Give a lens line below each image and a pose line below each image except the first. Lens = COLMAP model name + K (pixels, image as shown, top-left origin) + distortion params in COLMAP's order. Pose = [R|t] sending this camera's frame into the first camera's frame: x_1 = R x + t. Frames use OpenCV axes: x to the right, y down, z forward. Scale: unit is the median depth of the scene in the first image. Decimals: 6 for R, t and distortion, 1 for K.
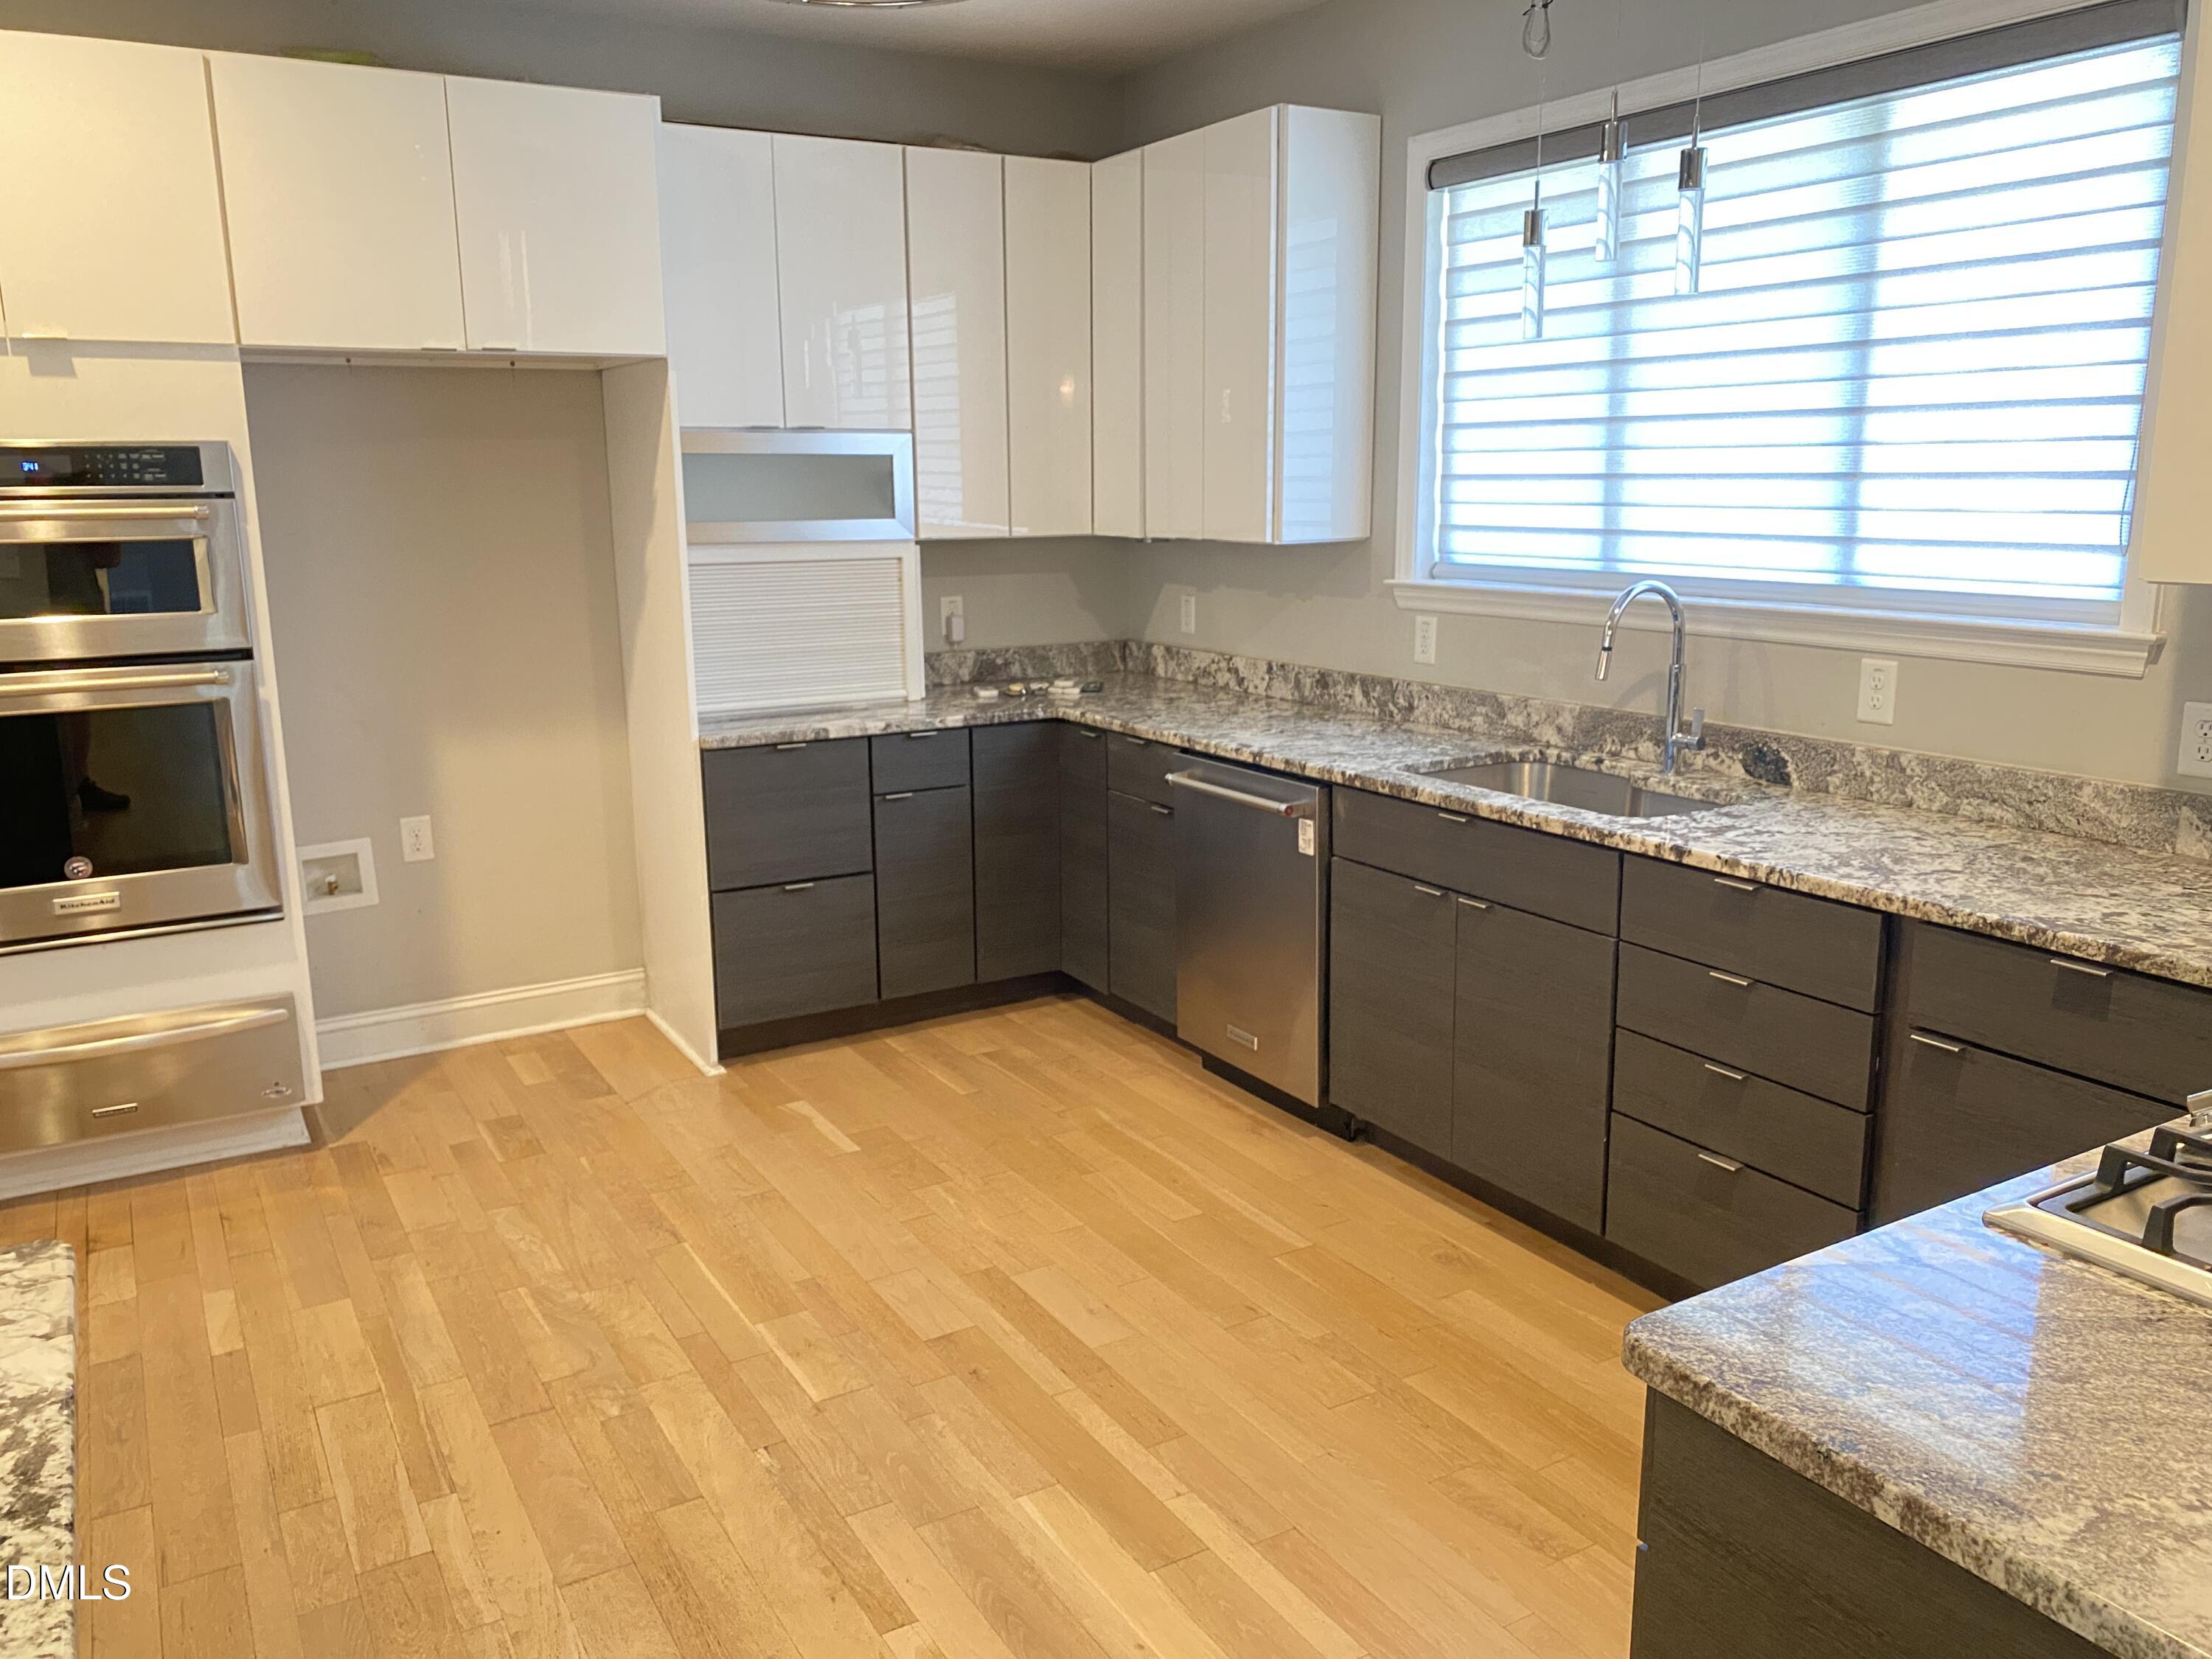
lens RADIAL K [[1682.9, 0, 1106.1], [0, 1682.9, 829.0], [0, 0, 1]] dist [0.012853, -0.019460]
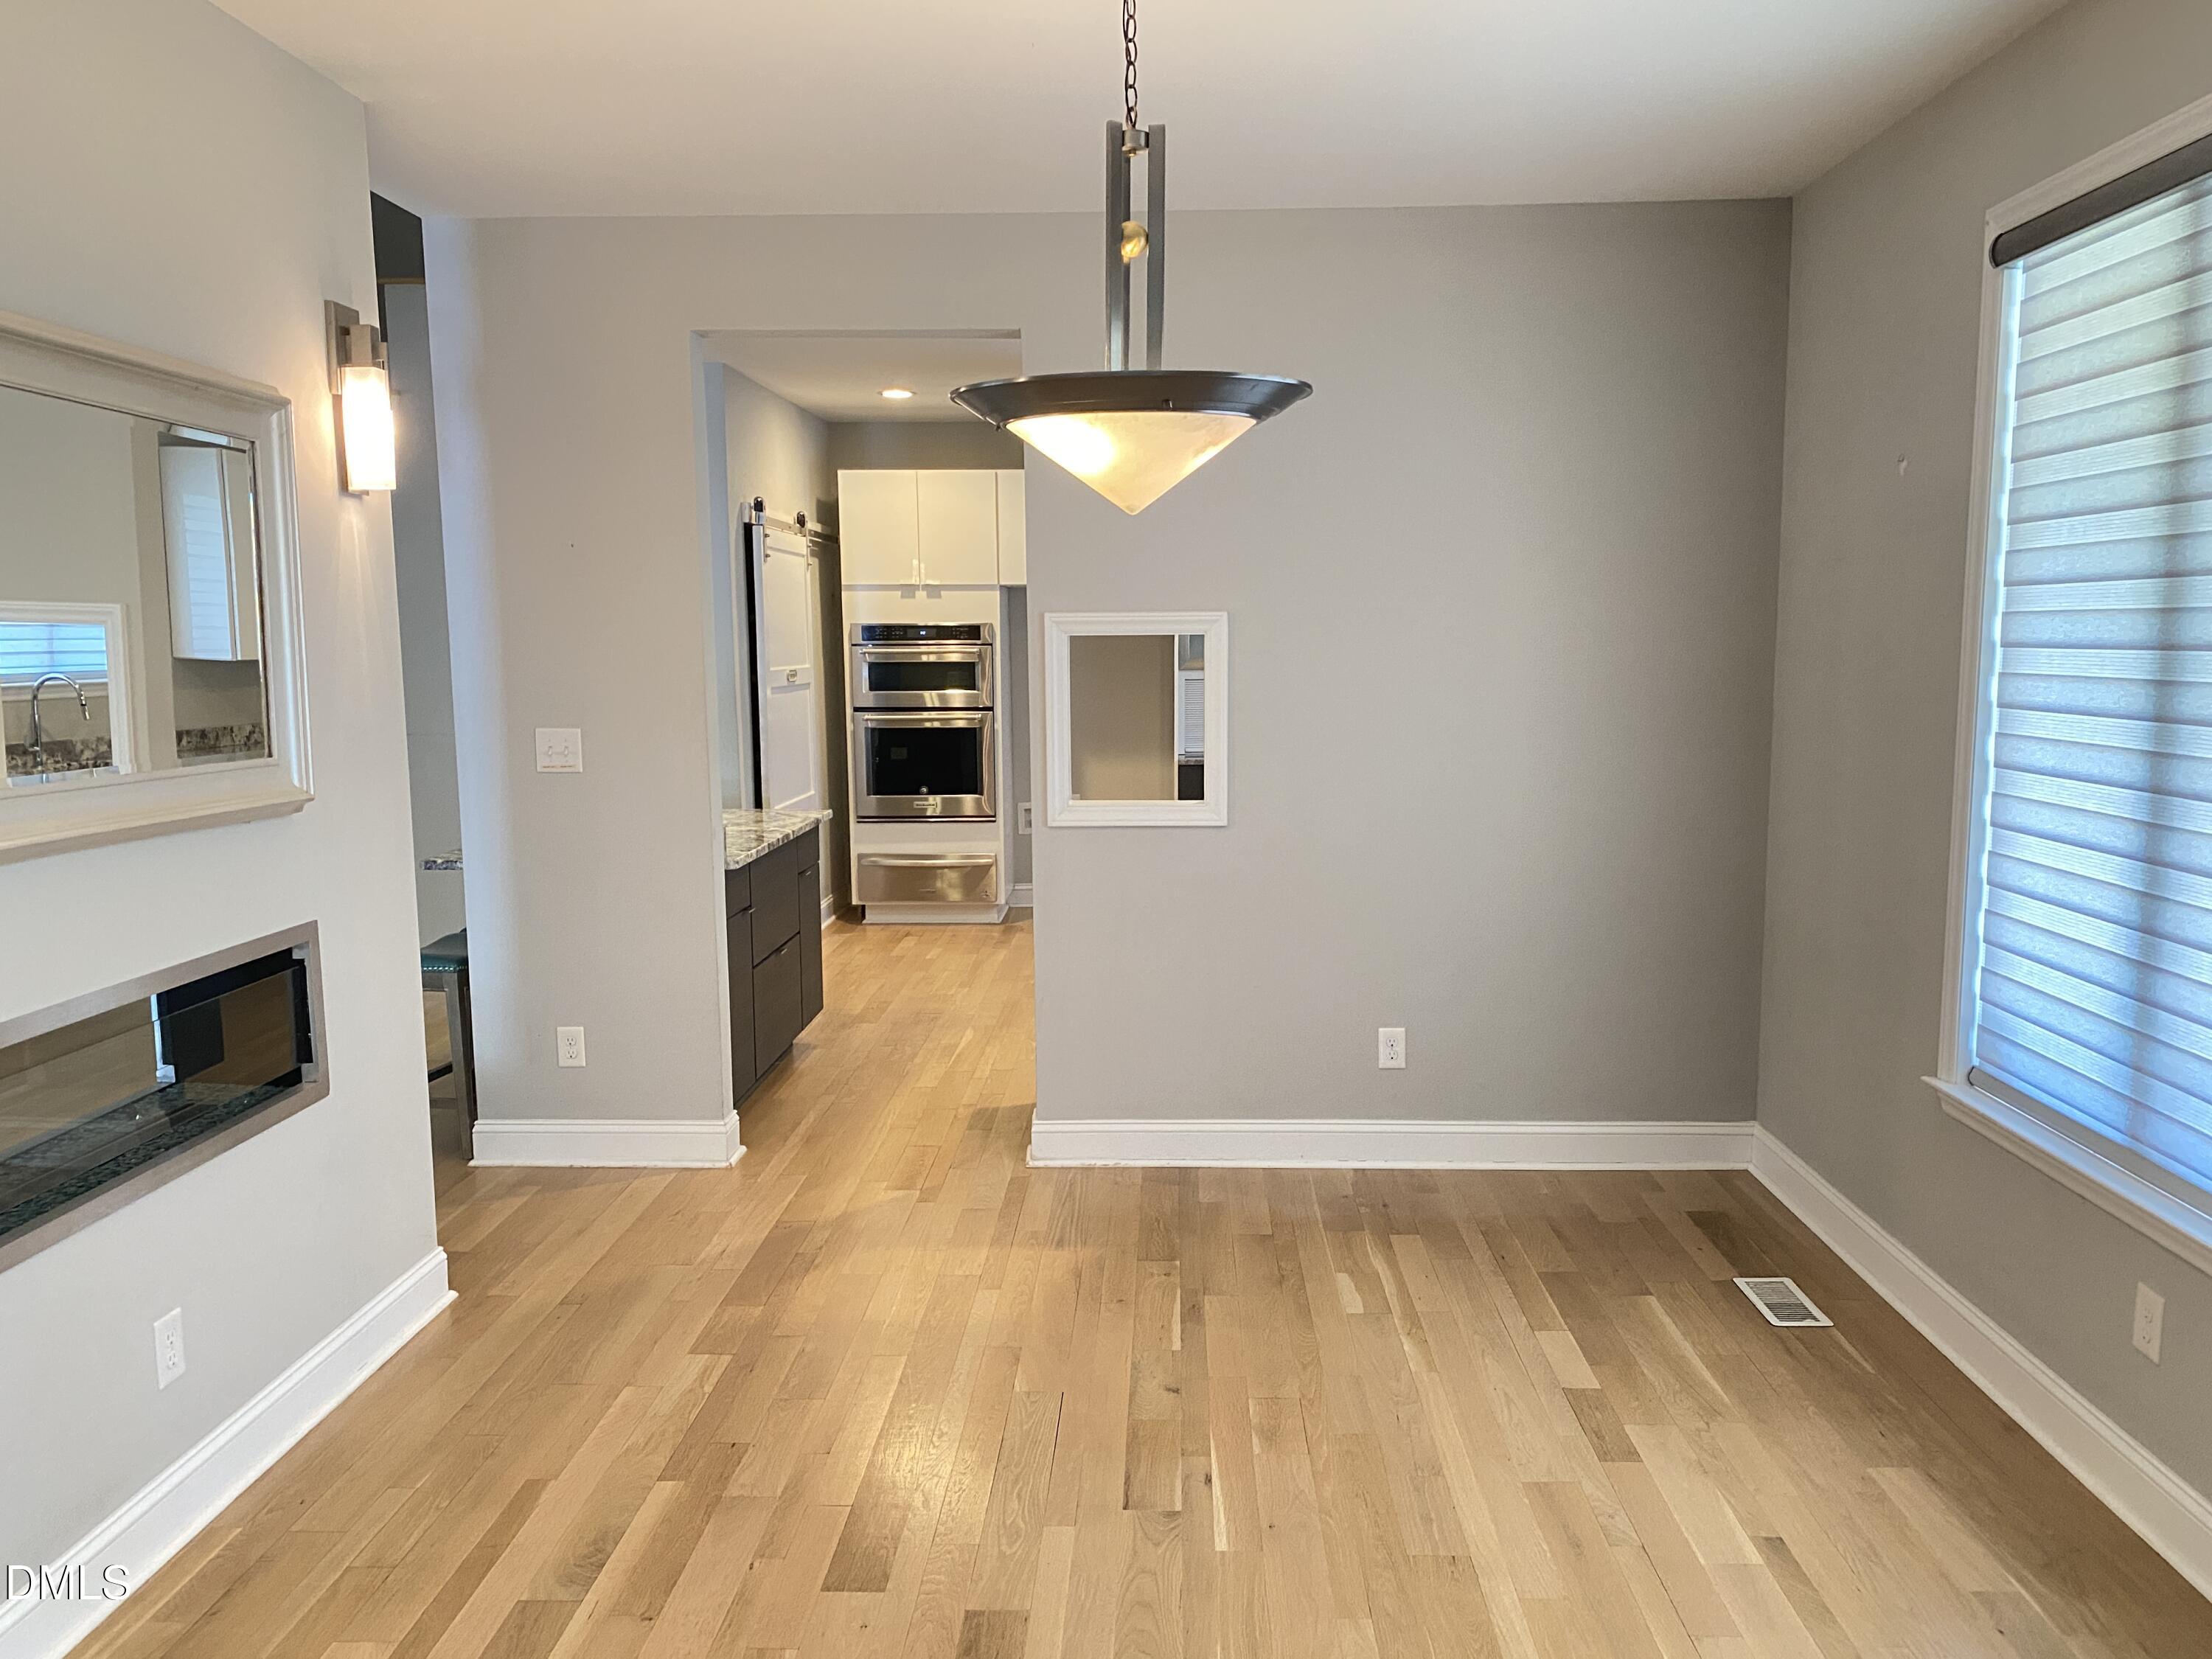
lens RADIAL K [[1682.9, 0, 1201.6], [0, 1682.9, 883.3], [0, 0, 1]] dist [0.012853, -0.019460]
pose [[0.862735, 0.075839, -0.499937, 0.933675], [-0.106495, 0.993765, -0.033027, 0.184165], [0.494315, 0.081734, 0.865432, -0.882031]]
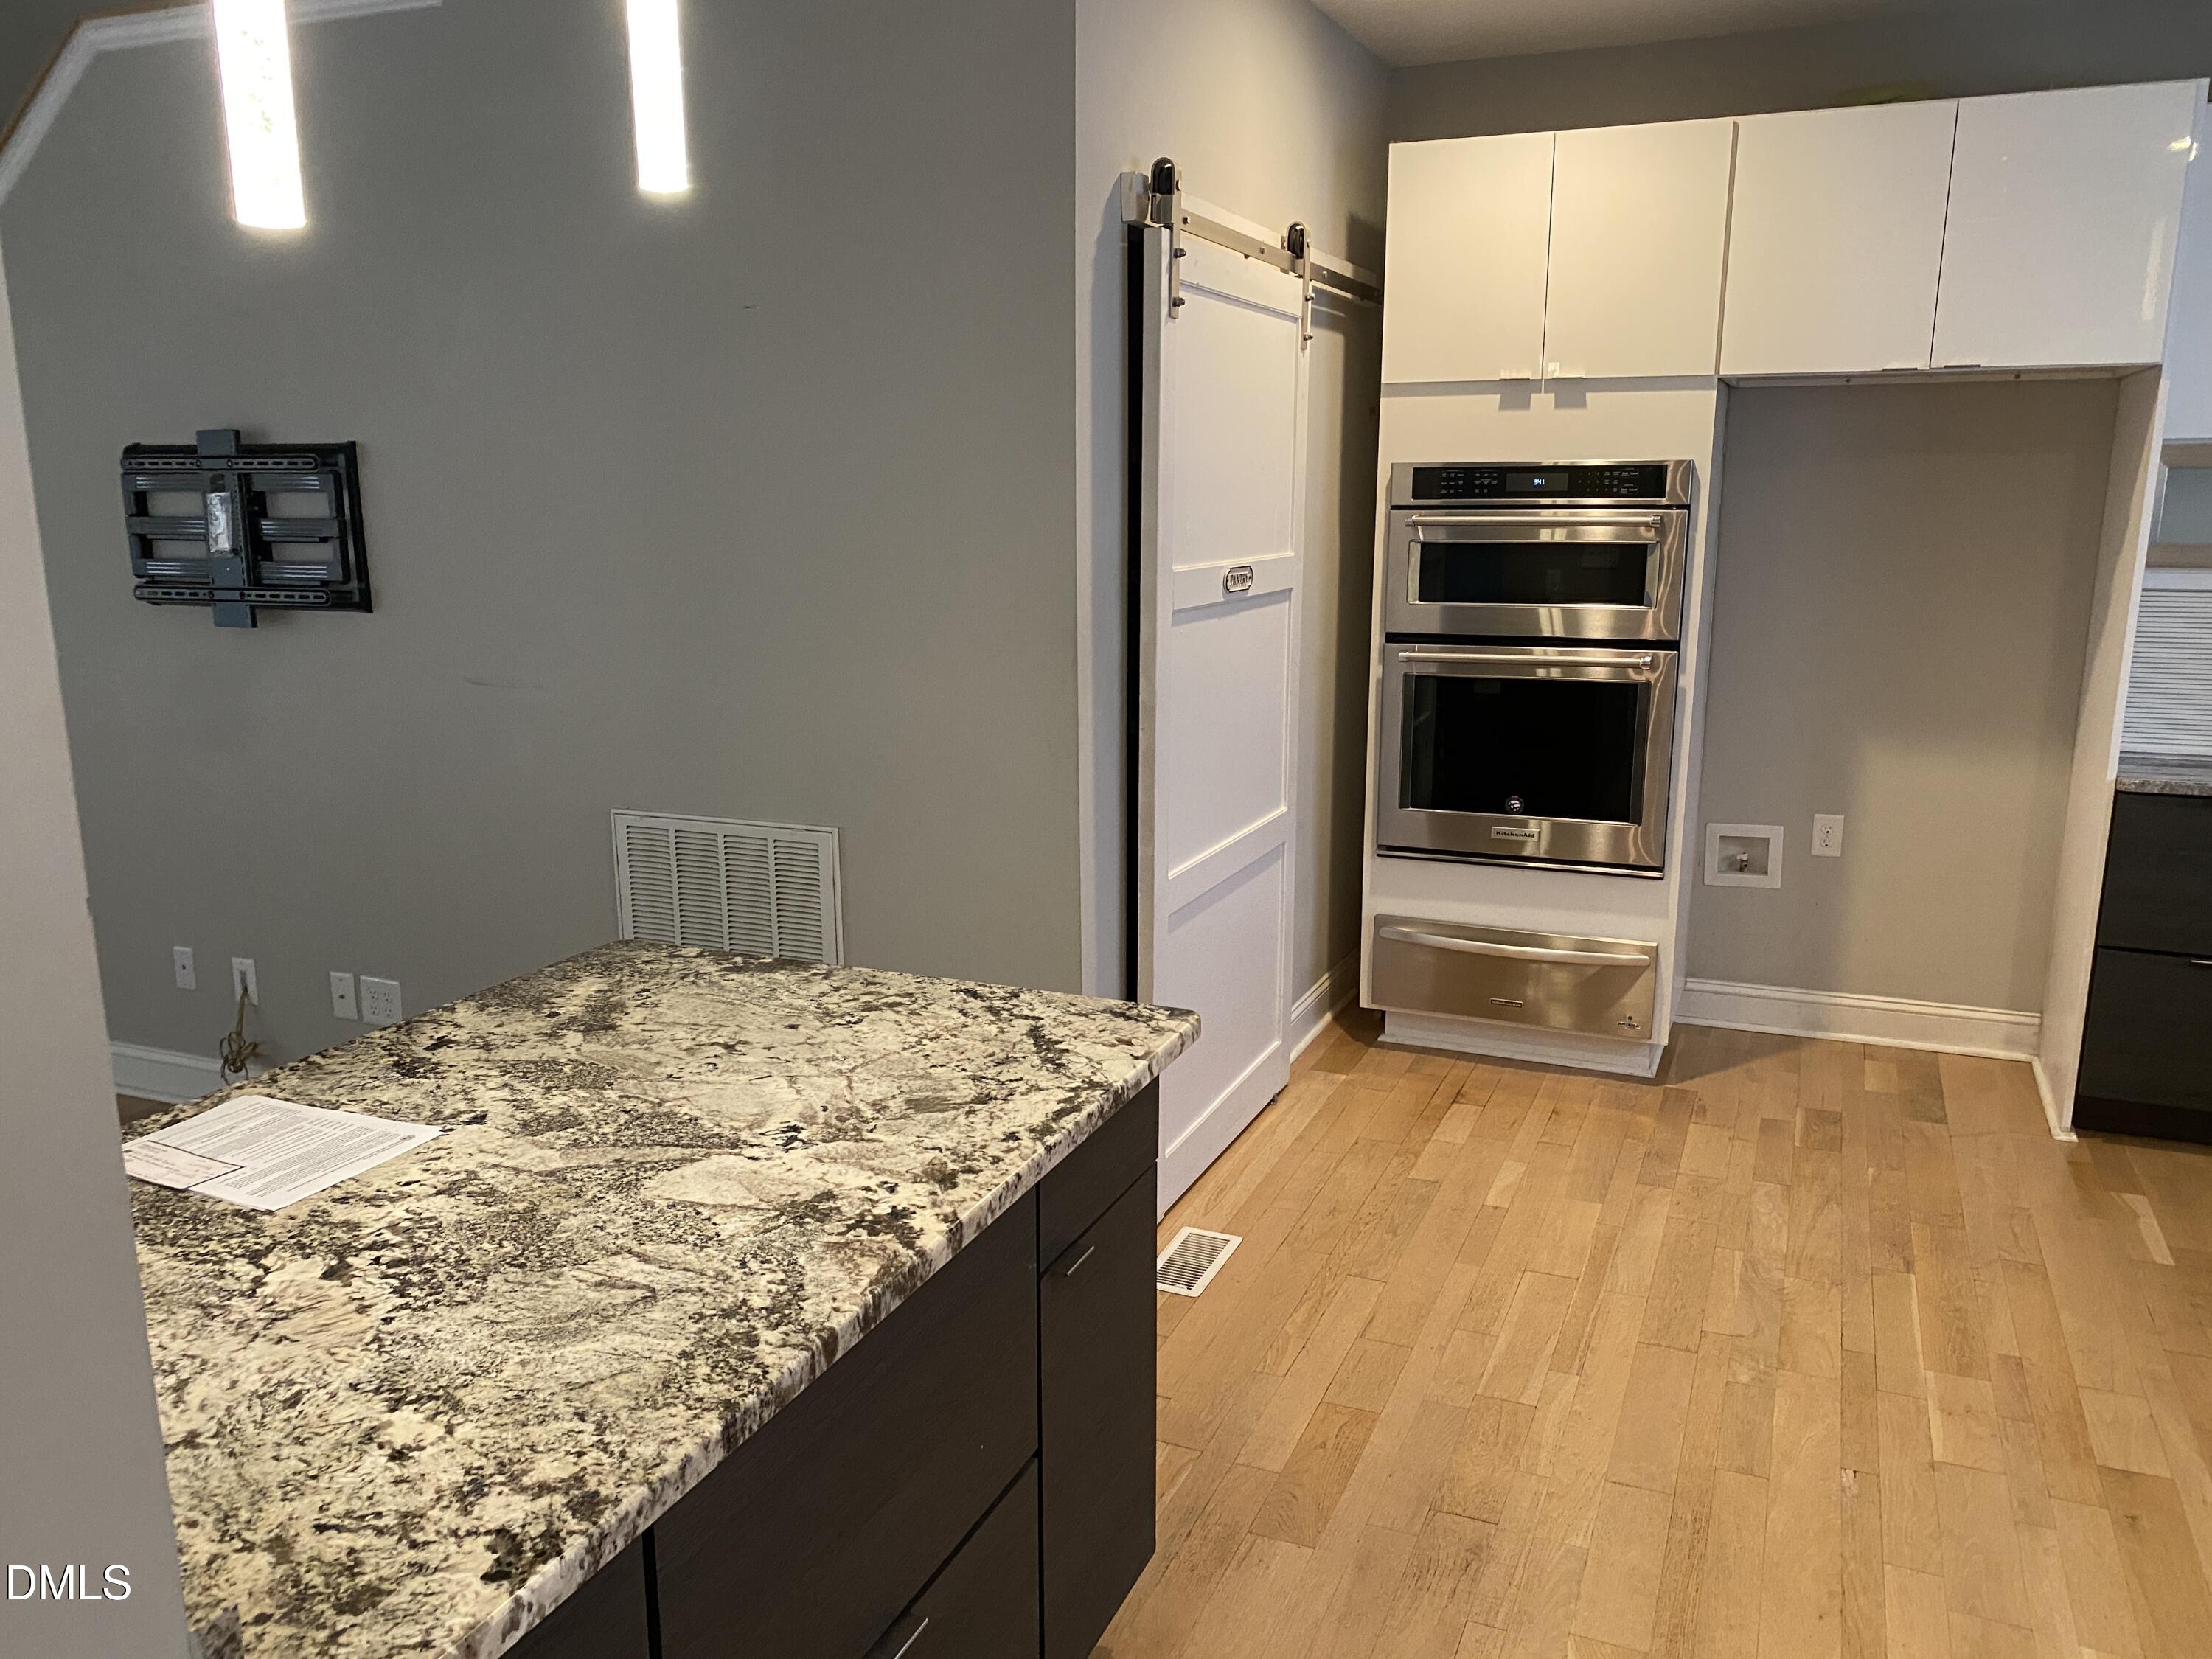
lens RADIAL K [[1682.9, 0, 1099.4], [0, 1682.9, 845.9], [0, 0, 1]] dist [0.012853, -0.019460]
pose [[0.581676, 0.177455, -0.793828, 0.188378], [-0.171173, 0.980764, 0.093816, -0.010027], [0.795206, 0.081311, 0.600862, 0.009556]]
